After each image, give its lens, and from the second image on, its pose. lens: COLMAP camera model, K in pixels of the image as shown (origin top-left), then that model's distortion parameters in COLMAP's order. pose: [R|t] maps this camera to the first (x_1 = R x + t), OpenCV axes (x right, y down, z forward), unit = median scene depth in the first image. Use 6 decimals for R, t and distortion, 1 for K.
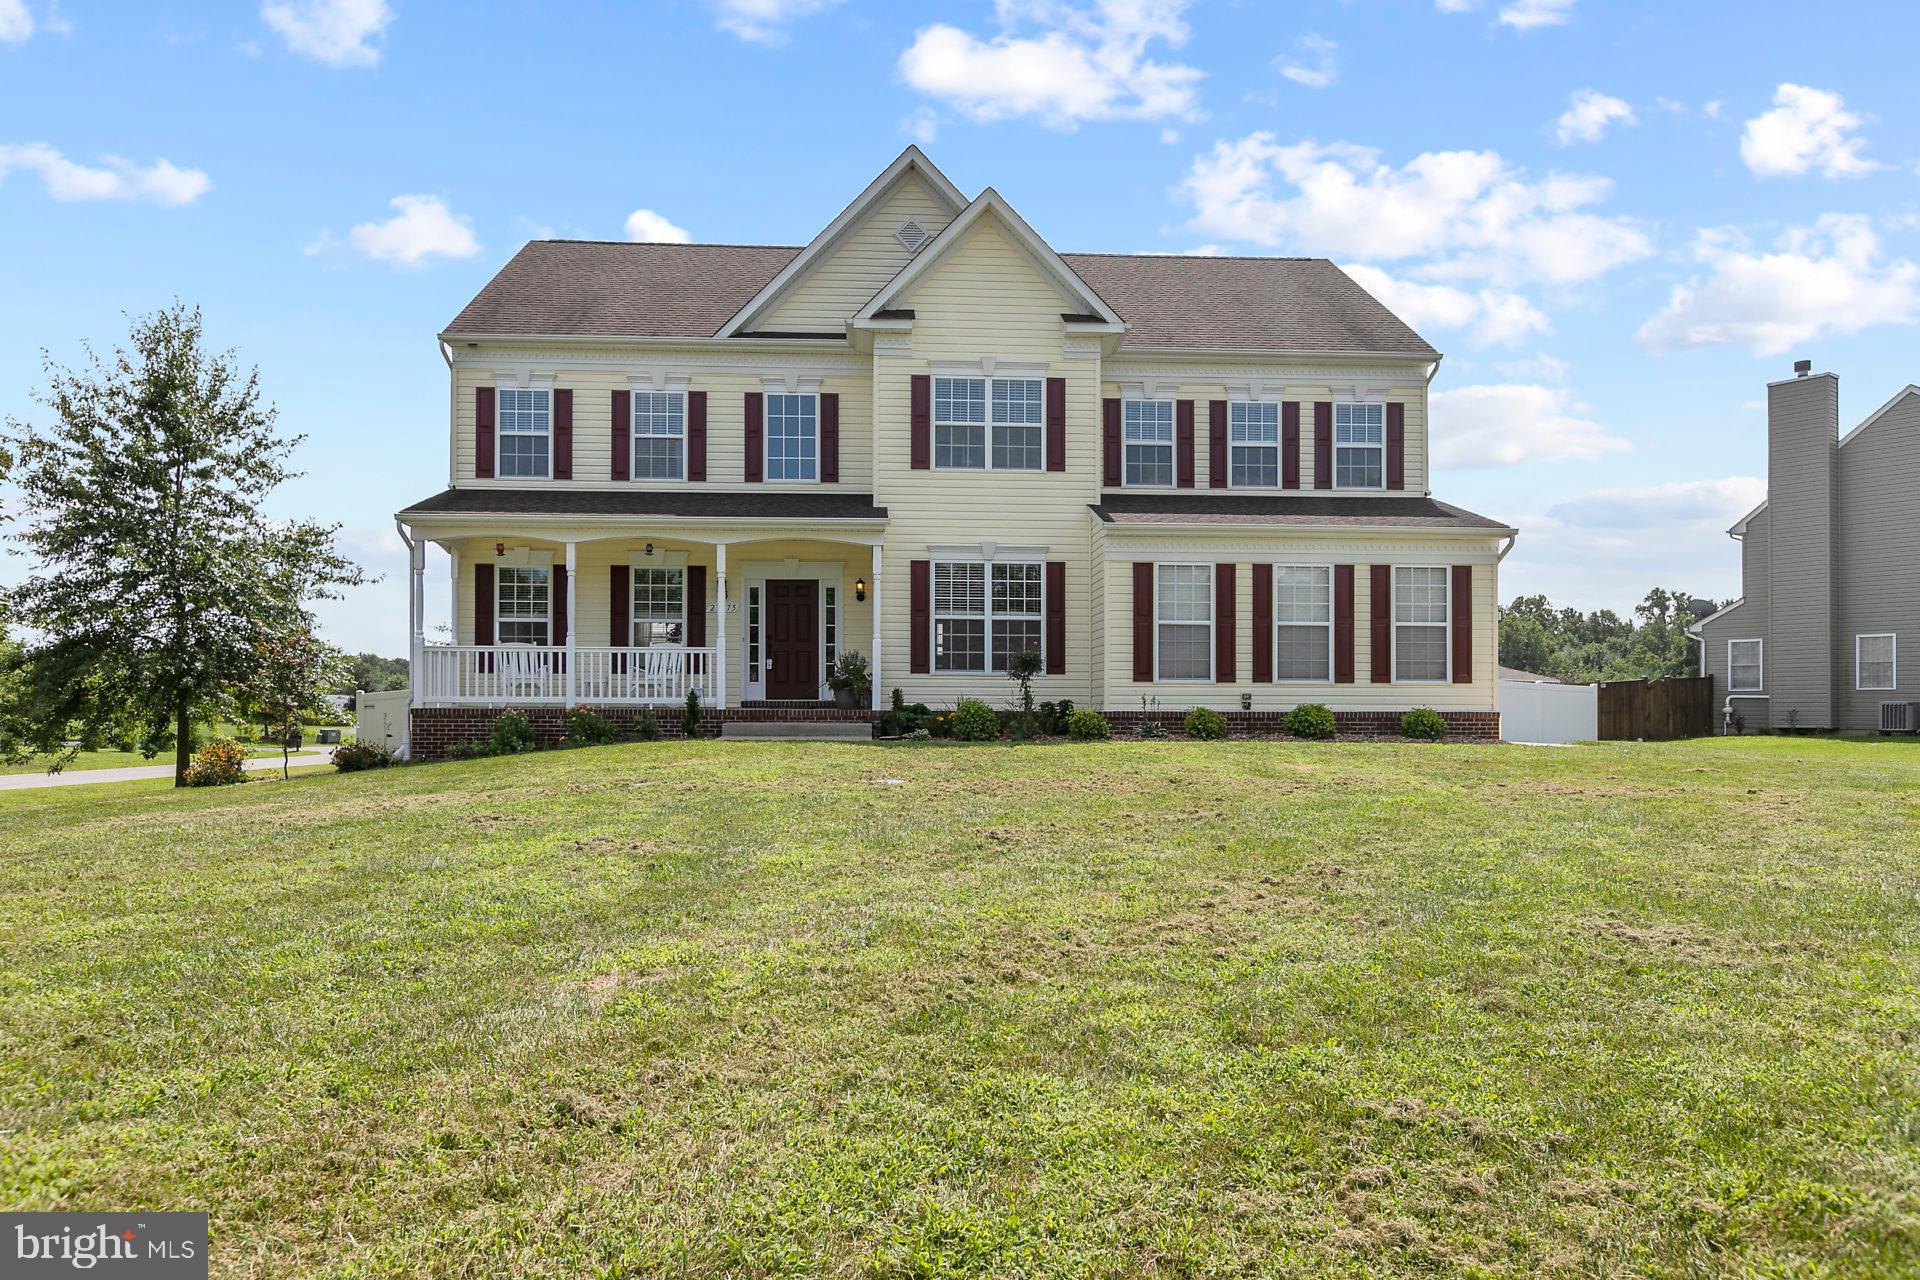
lens RADIAL K [[1273.0, 0, 959.8], [0, 1273.0, 639.6], [0, 0, 1]] dist [-0.000076, -0.000009]
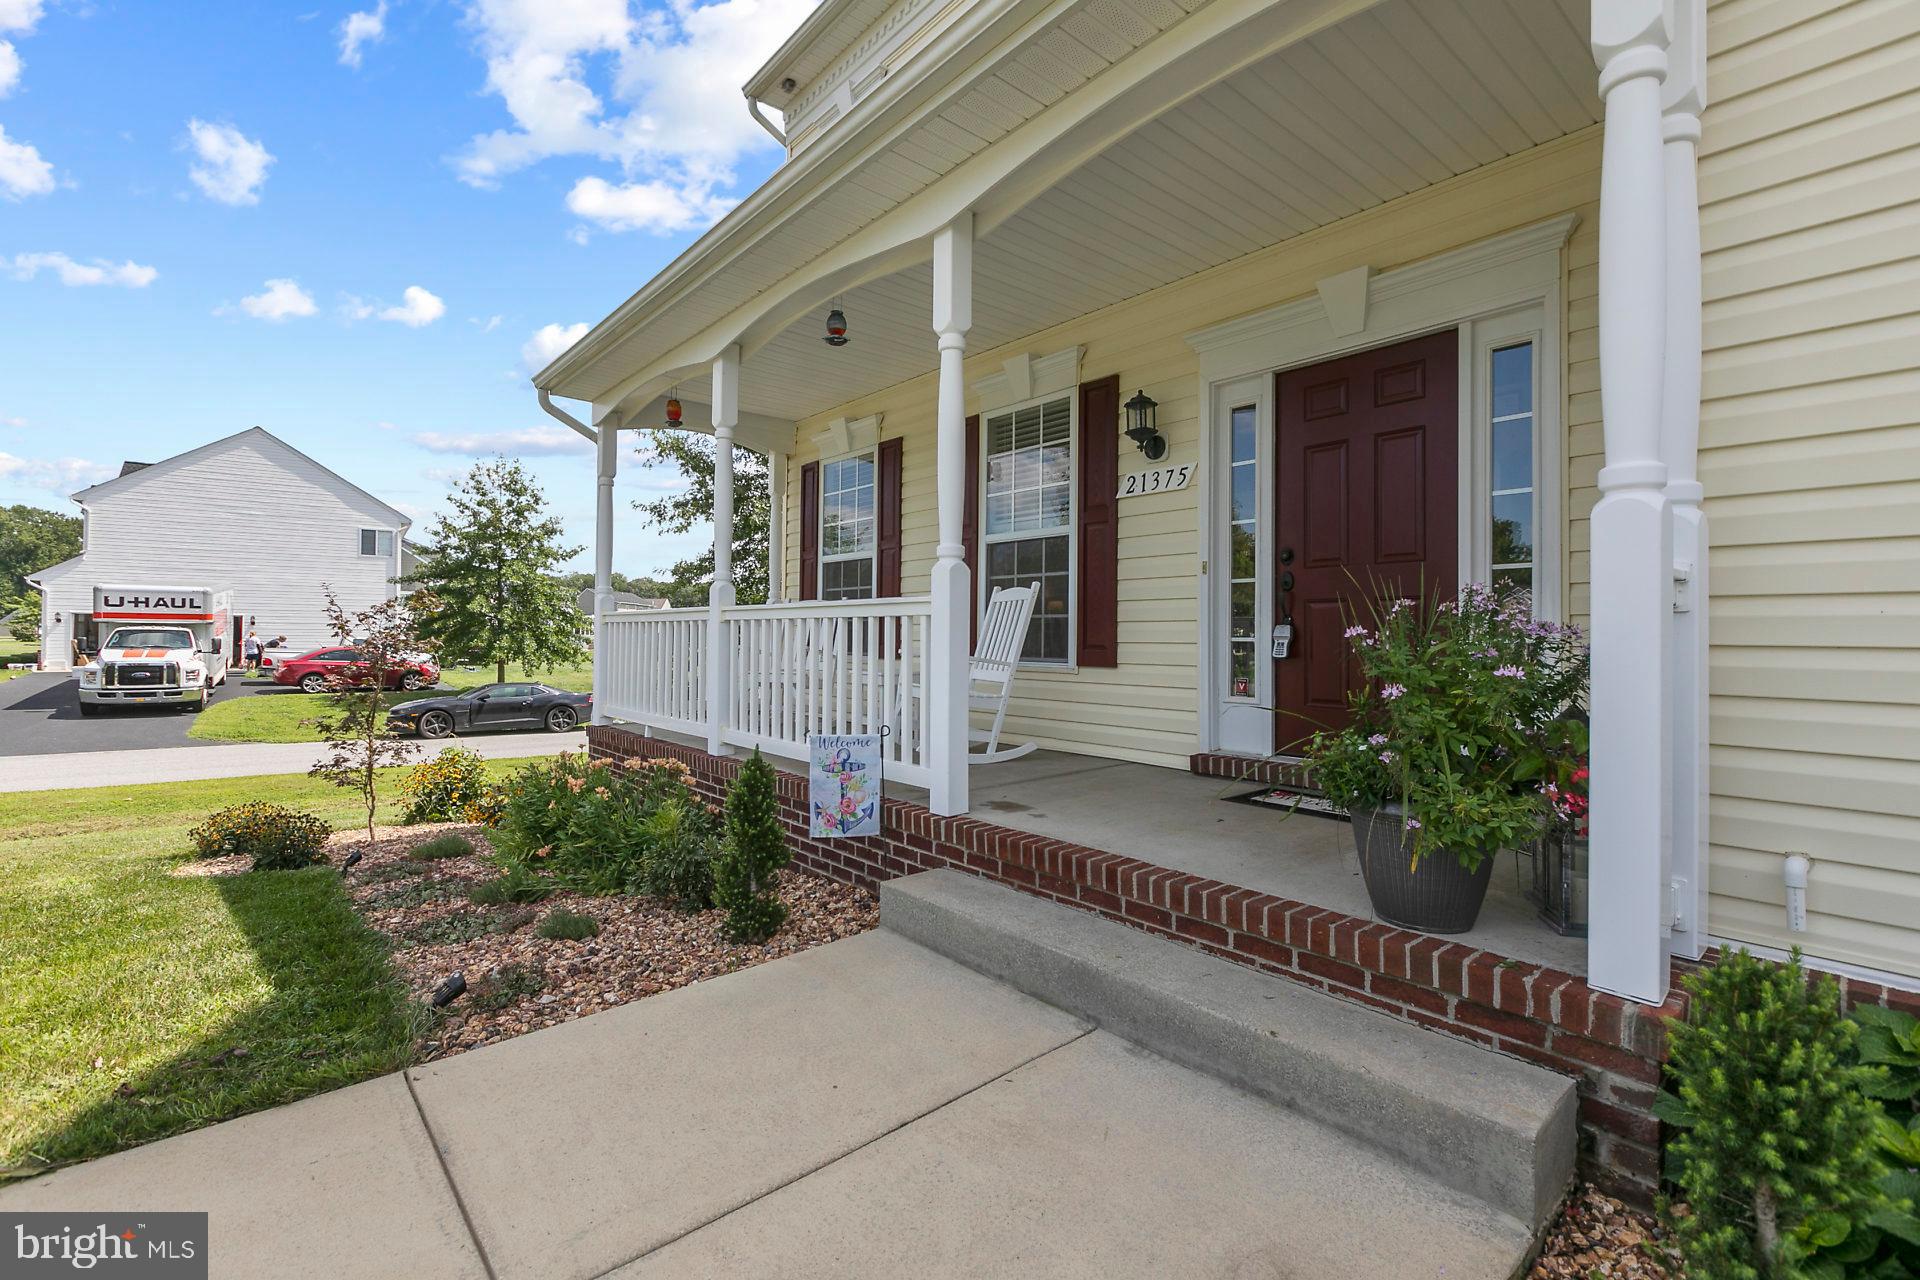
lens RADIAL K [[846.2, 0, 959.8], [0, 846.2, 634.9], [0, 0, 1]] dist [-0.000639, -0.000009]
pose [[0.595602, -0.005083, -0.803263, -0.031718], [0.000307, 0.999981, -0.006101, 0.019037], [0.803279, 0.003387, 0.595593, 0.815793]]
